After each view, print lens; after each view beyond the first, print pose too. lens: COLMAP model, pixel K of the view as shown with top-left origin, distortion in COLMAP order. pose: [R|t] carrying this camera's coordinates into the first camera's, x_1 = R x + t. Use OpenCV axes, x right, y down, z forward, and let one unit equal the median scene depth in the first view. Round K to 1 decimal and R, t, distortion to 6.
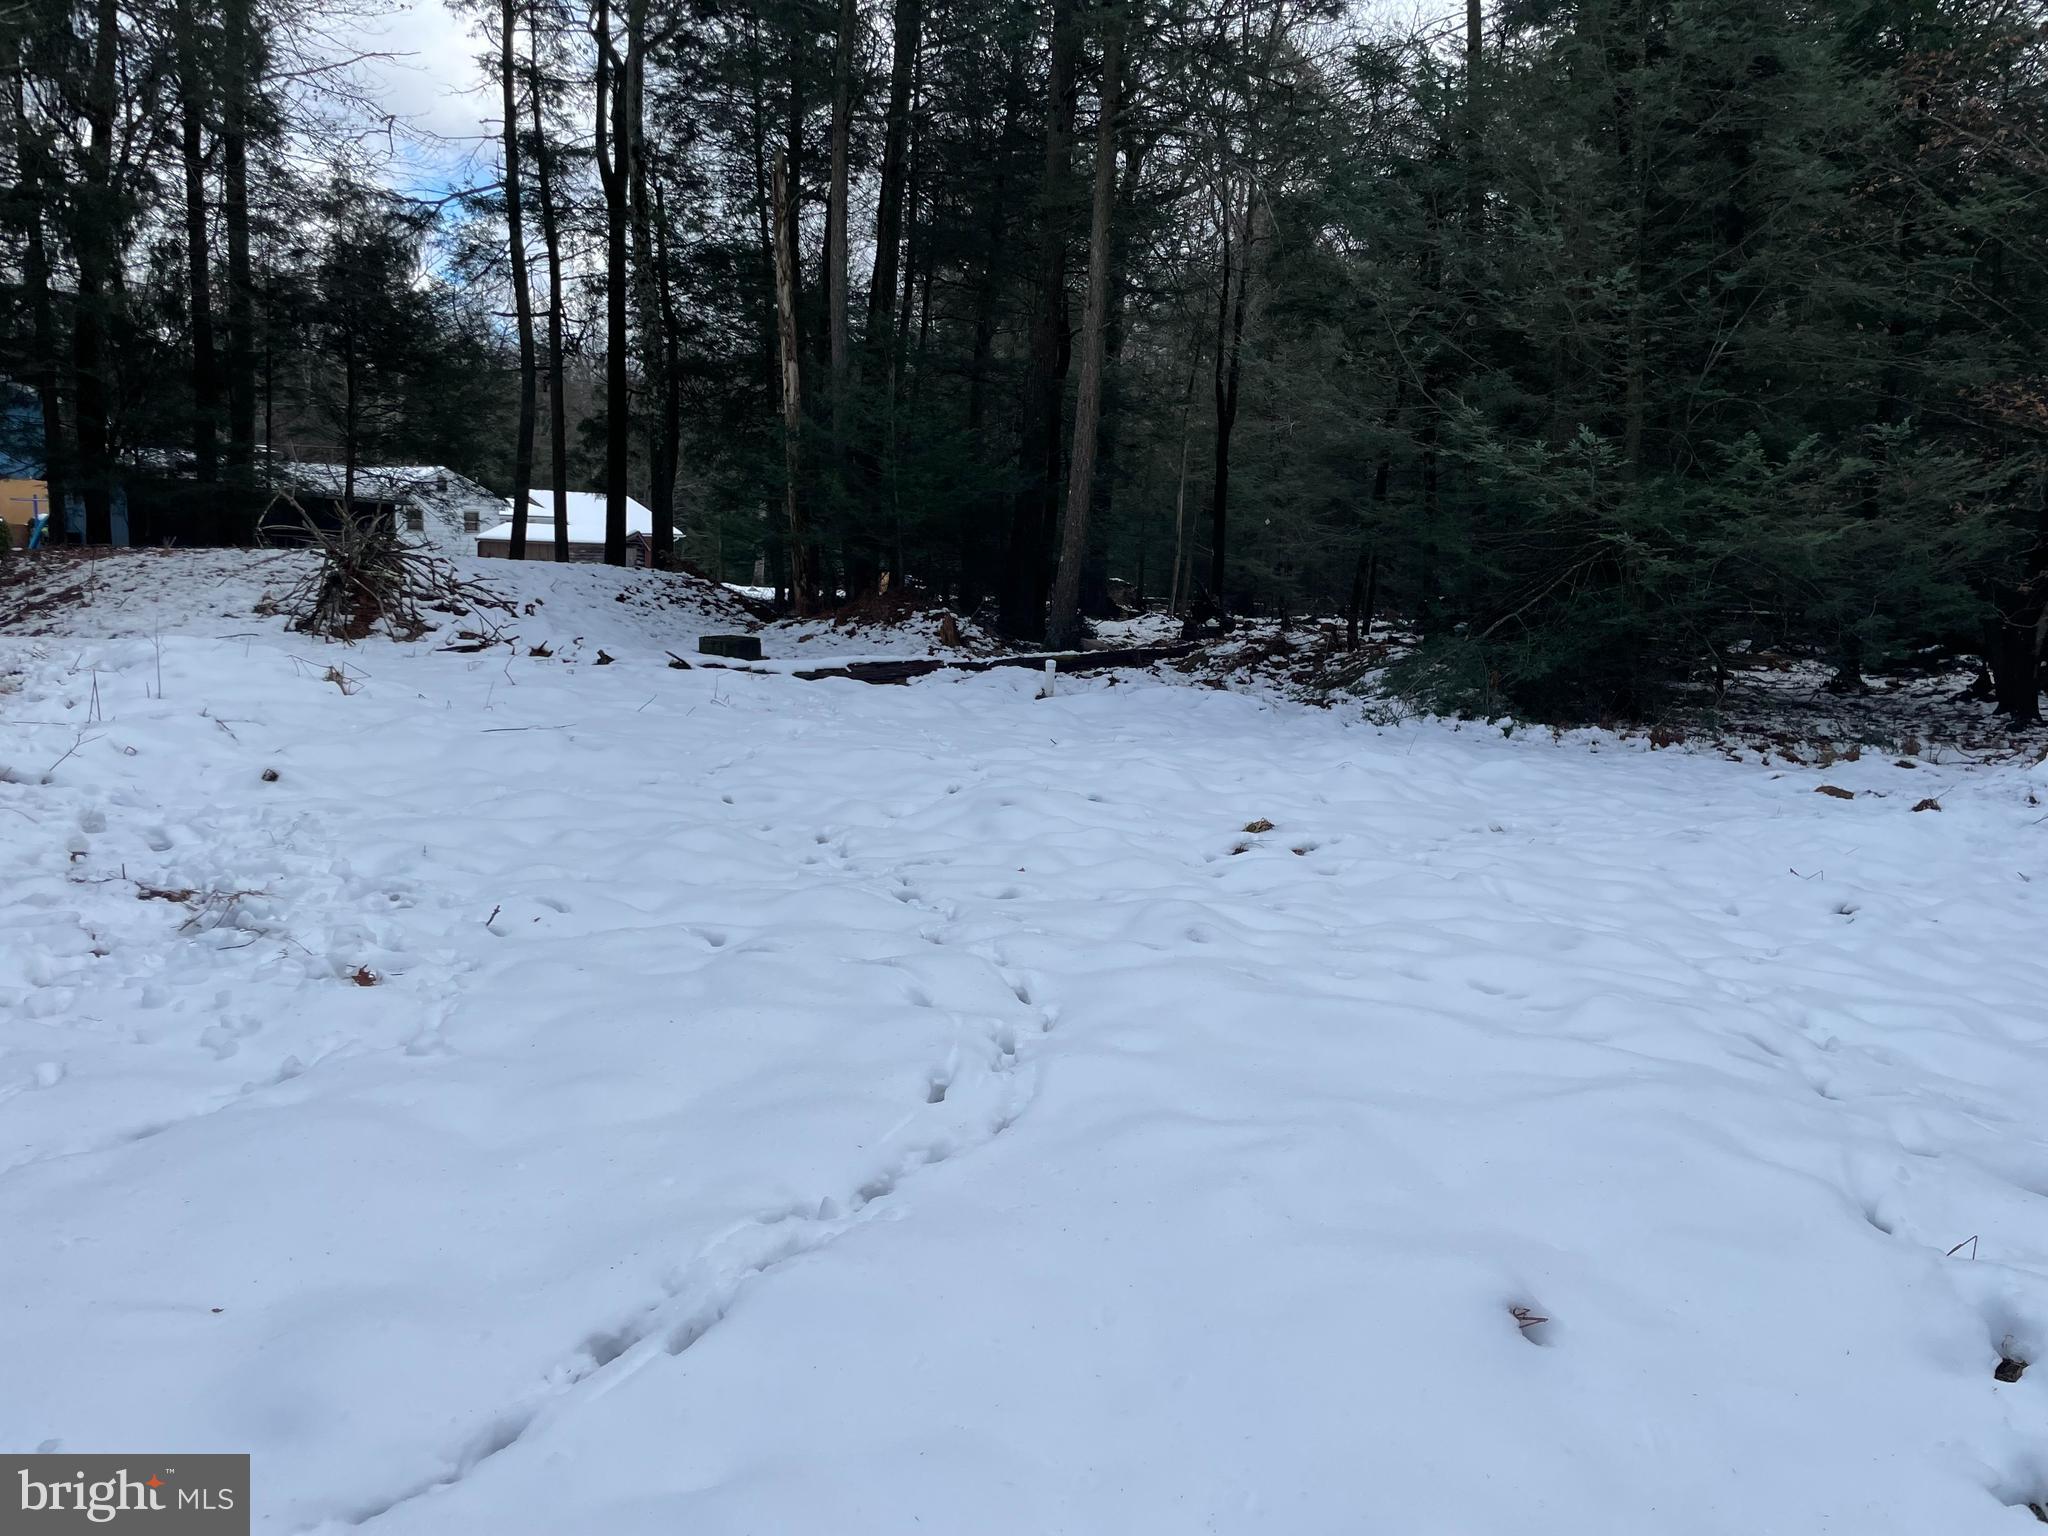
lens RADIAL K [[1508.4, 0, 1059.1], [0, 1508.4, 776.5], [0, 0, 1]] dist [0.059778, -0.092655]
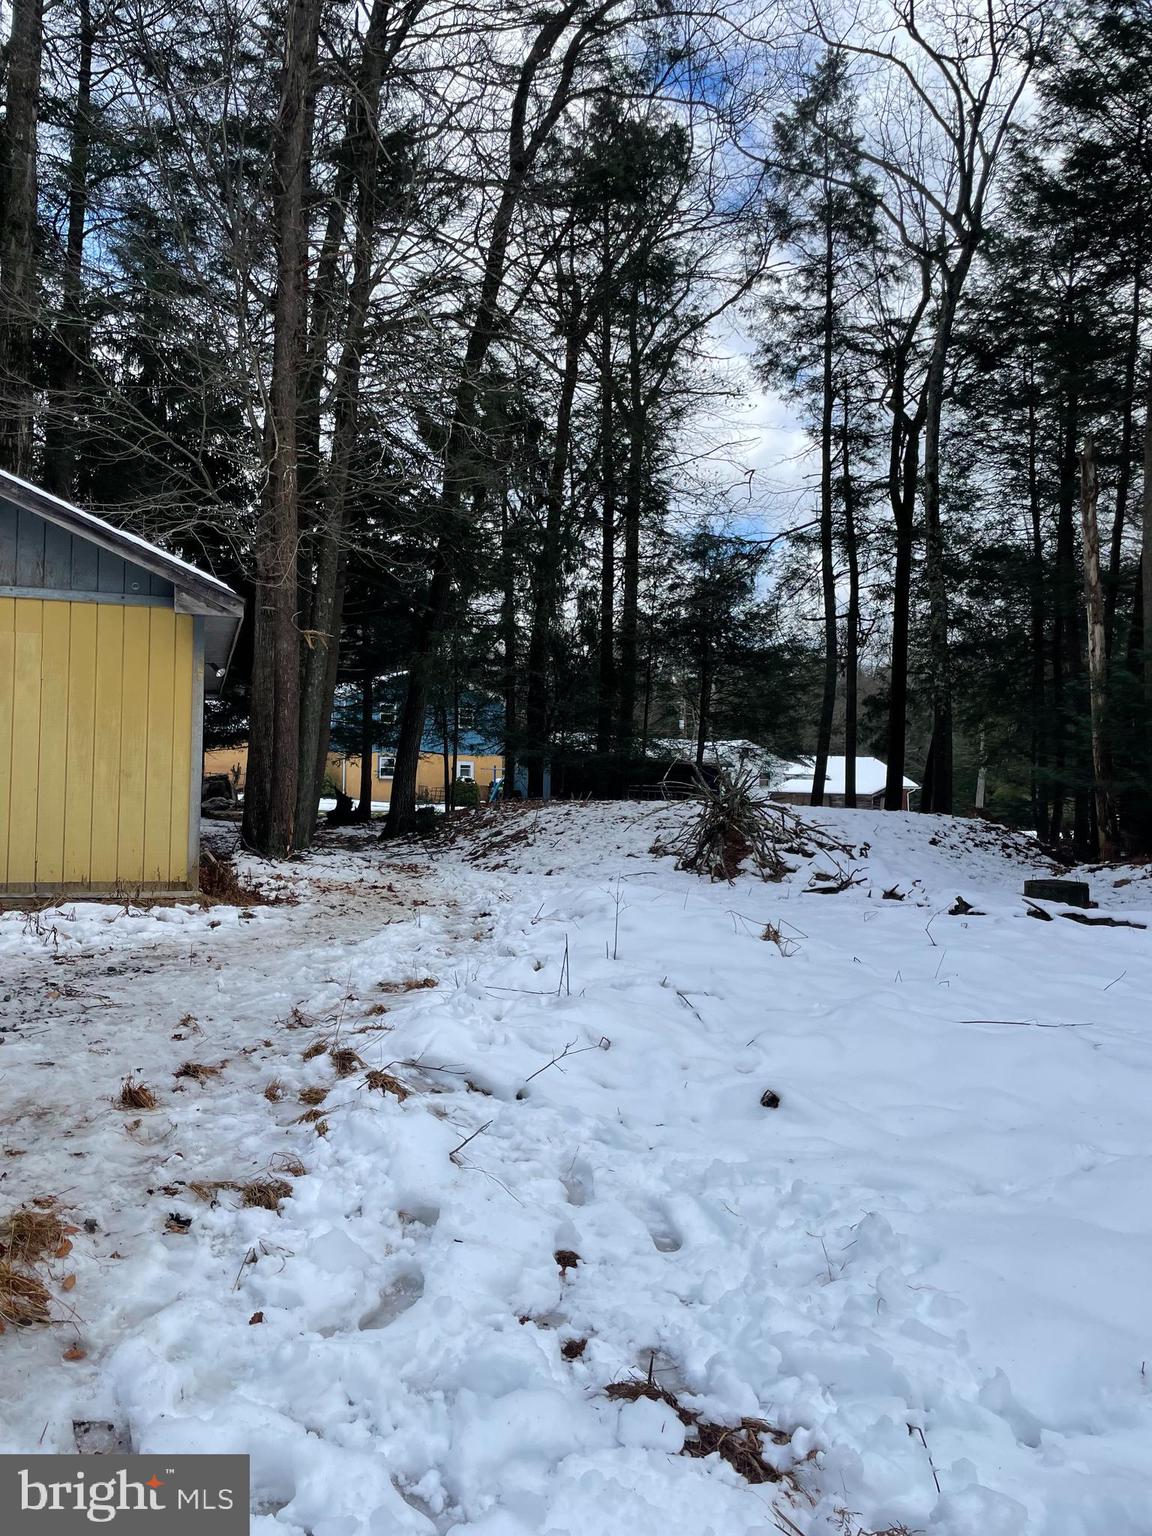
lens RADIAL K [[1131.3, 0, 578.9], [0, 1131.3, 772.9], [0, 0, 1]] dist [0.059778, -0.092655]
pose [[0.873283, -0.018681, -0.486855, -0.105327], [-0.064667, 0.985979, -0.153829, -0.021688], [0.482902, 0.165820, 0.859831, 0.144544]]
